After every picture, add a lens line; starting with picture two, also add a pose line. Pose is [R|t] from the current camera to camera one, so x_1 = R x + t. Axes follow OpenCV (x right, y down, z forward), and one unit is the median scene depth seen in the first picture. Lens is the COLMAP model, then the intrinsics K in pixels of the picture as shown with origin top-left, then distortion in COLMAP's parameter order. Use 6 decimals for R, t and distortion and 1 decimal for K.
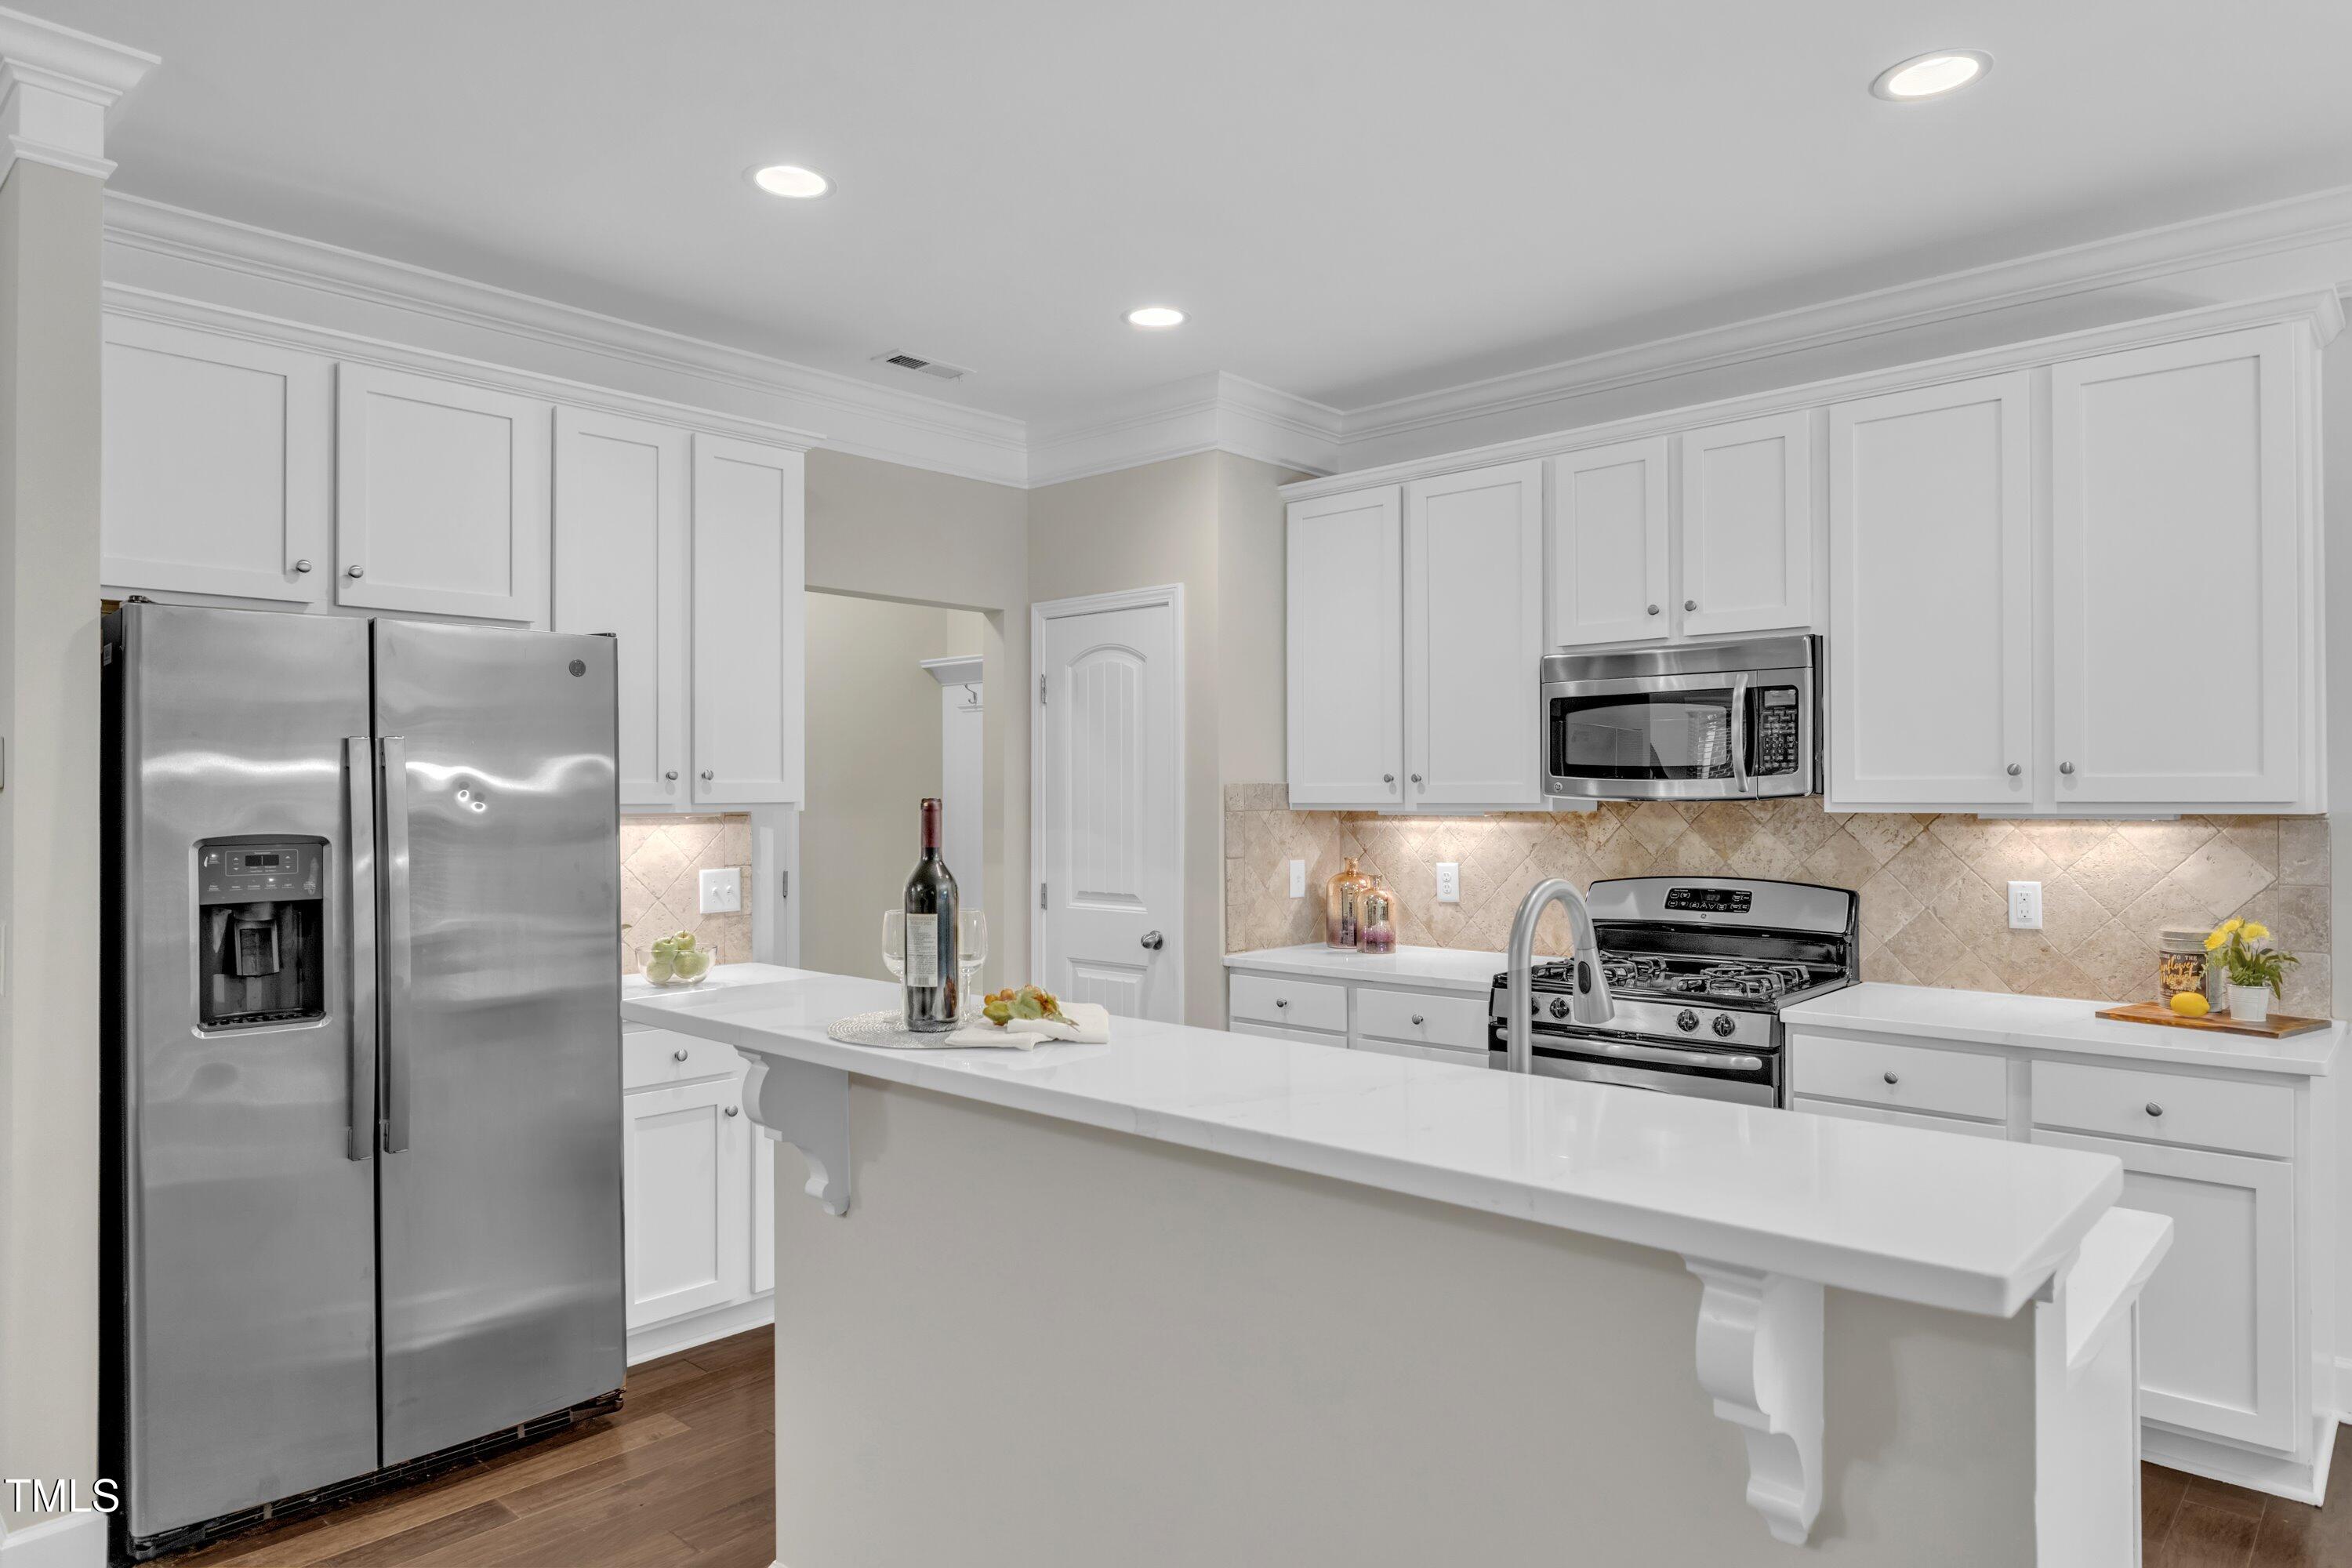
lens RADIAL K [[1418.7, 0, 1172.6], [0, 1418.7, 784.8], [0, 0, 1]] dist [-0.003761, -0.002277]
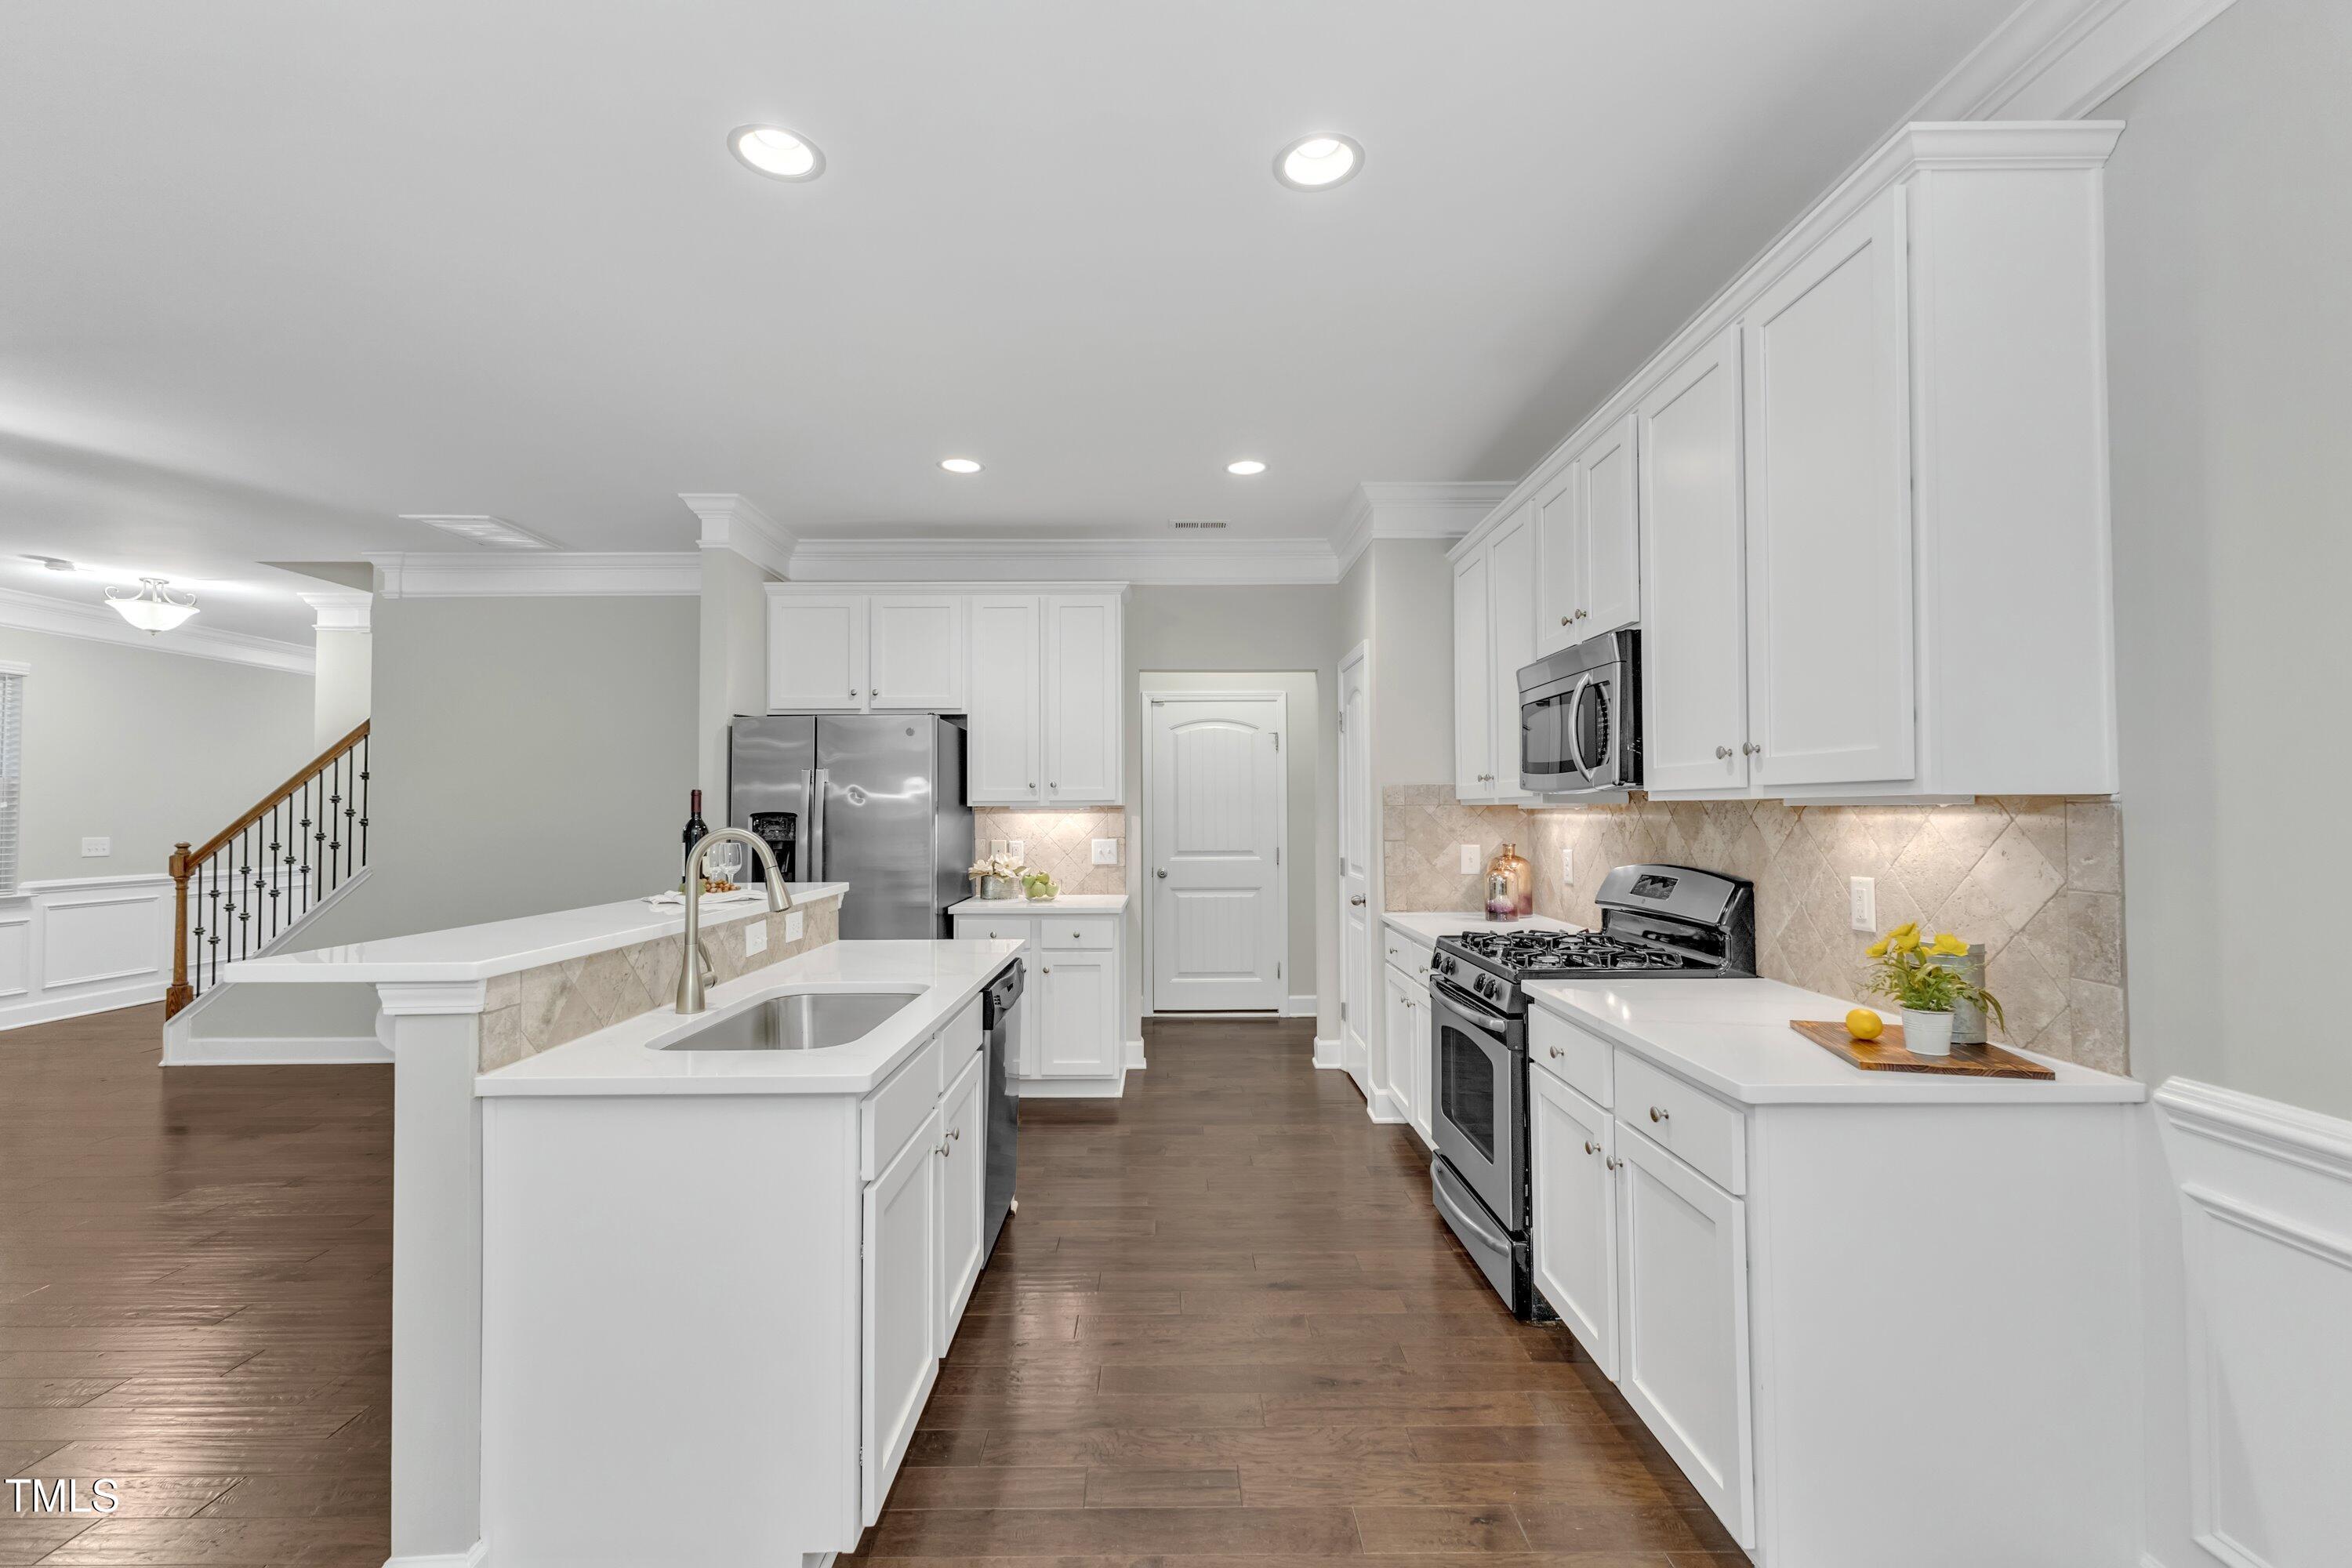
lens RADIAL K [[1023.5, 0, 1176.0], [0, 1023.5, 784.0], [0, 0, 1]] dist [0.013953, 0.000135]
pose [[0.679806, -0.018705, -0.733153, 0.674954], [0.007108, 0.999796, -0.018917, 0.016673], [0.733358, 0.007649, 0.679800, 0.214825]]
